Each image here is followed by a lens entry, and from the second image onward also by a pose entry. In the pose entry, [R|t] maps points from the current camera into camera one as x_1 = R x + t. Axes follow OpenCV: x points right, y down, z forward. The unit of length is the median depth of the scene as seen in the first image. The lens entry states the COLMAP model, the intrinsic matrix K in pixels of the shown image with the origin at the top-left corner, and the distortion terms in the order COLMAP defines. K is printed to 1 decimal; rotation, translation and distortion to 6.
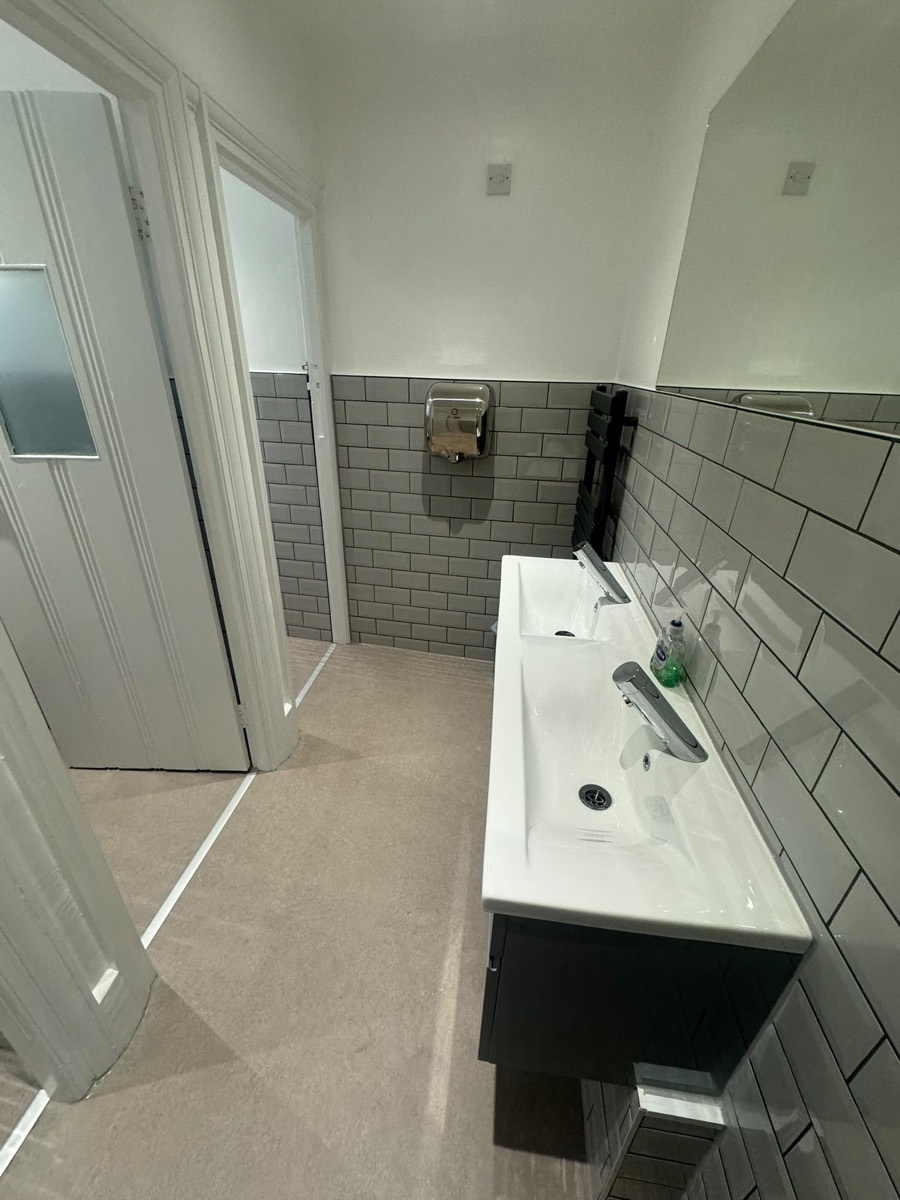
lens RADIAL K [[479.1, 0, 449.2], [0, 479.1, 597.9], [0, 0, 1]] dist [-0.003667, 0.000217]
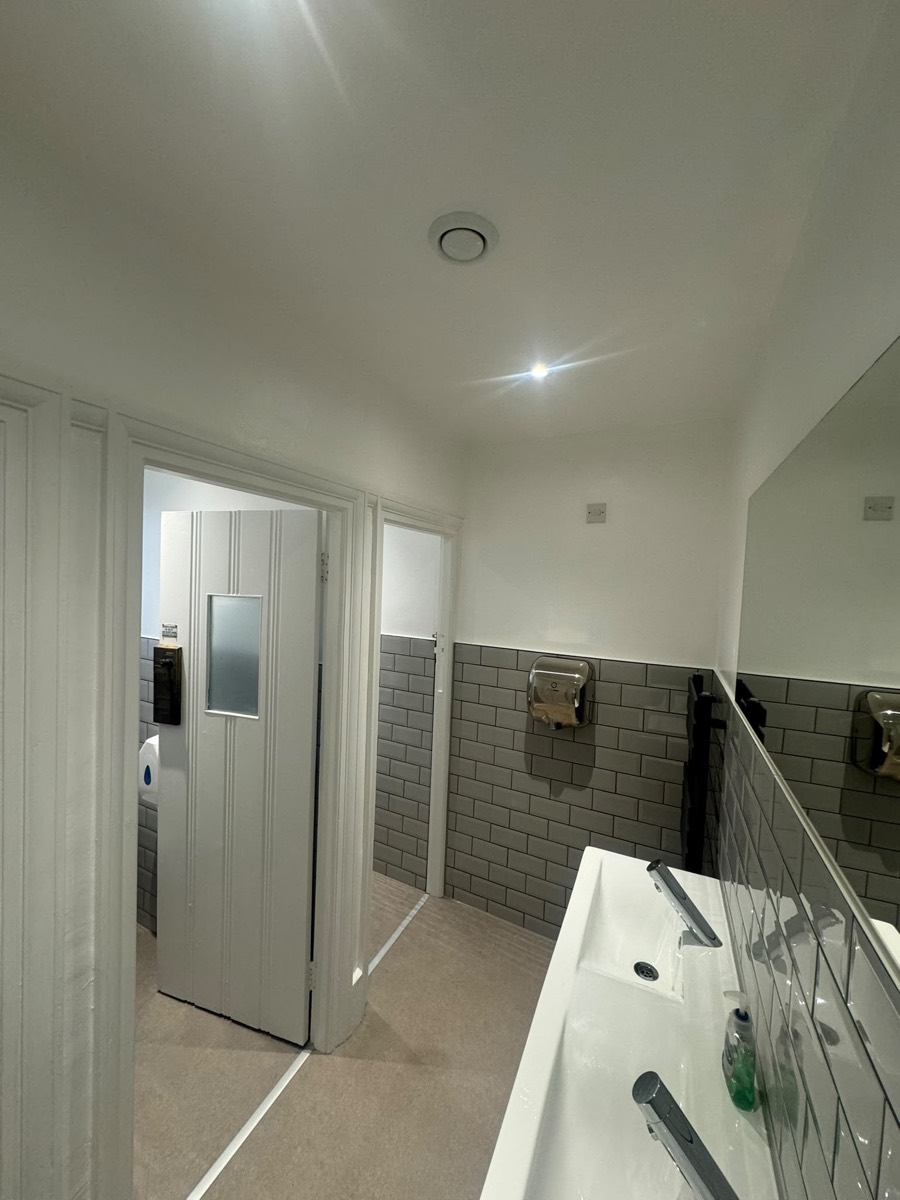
lens RADIAL K [[479.1, 0, 454.7], [0, 479.1, 593.5], [0, 0, 1]] dist [-0.003667, 0.000217]
pose [[0.955003, 0.023703, -0.295646, 0.125234], [-0.143389, 0.909468, -0.390266, -0.130700], [0.259631, 0.415098, 0.871944, -0.114303]]
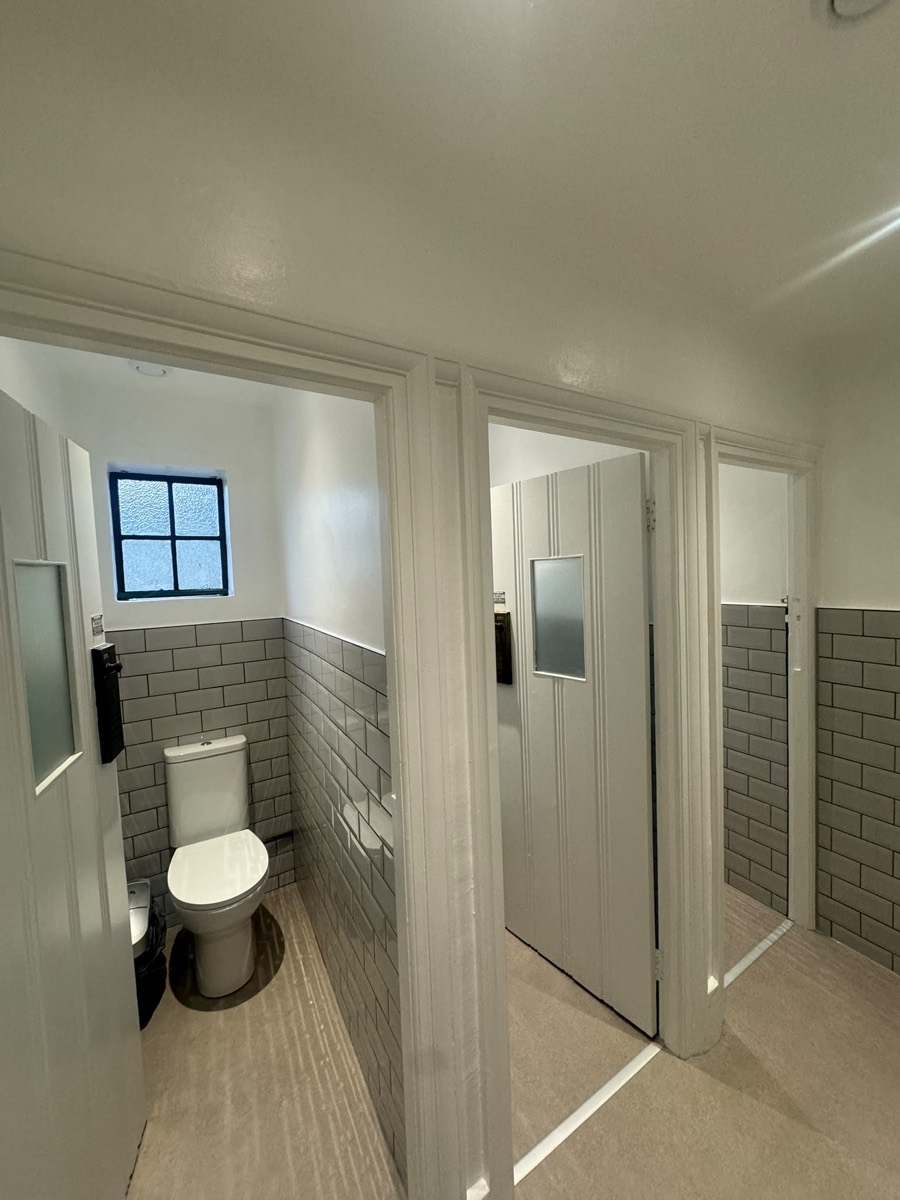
lens RADIAL K [[479.1, 0, 452.2], [0, 479.1, 596.8], [0, 0, 1]] dist [-0.003667, 0.000217]
pose [[0.634094, -0.012254, -0.773159, 0.027847], [-0.287399, 0.924512, -0.250358, -0.058851], [0.717863, 0.380955, 0.582706, -0.070174]]
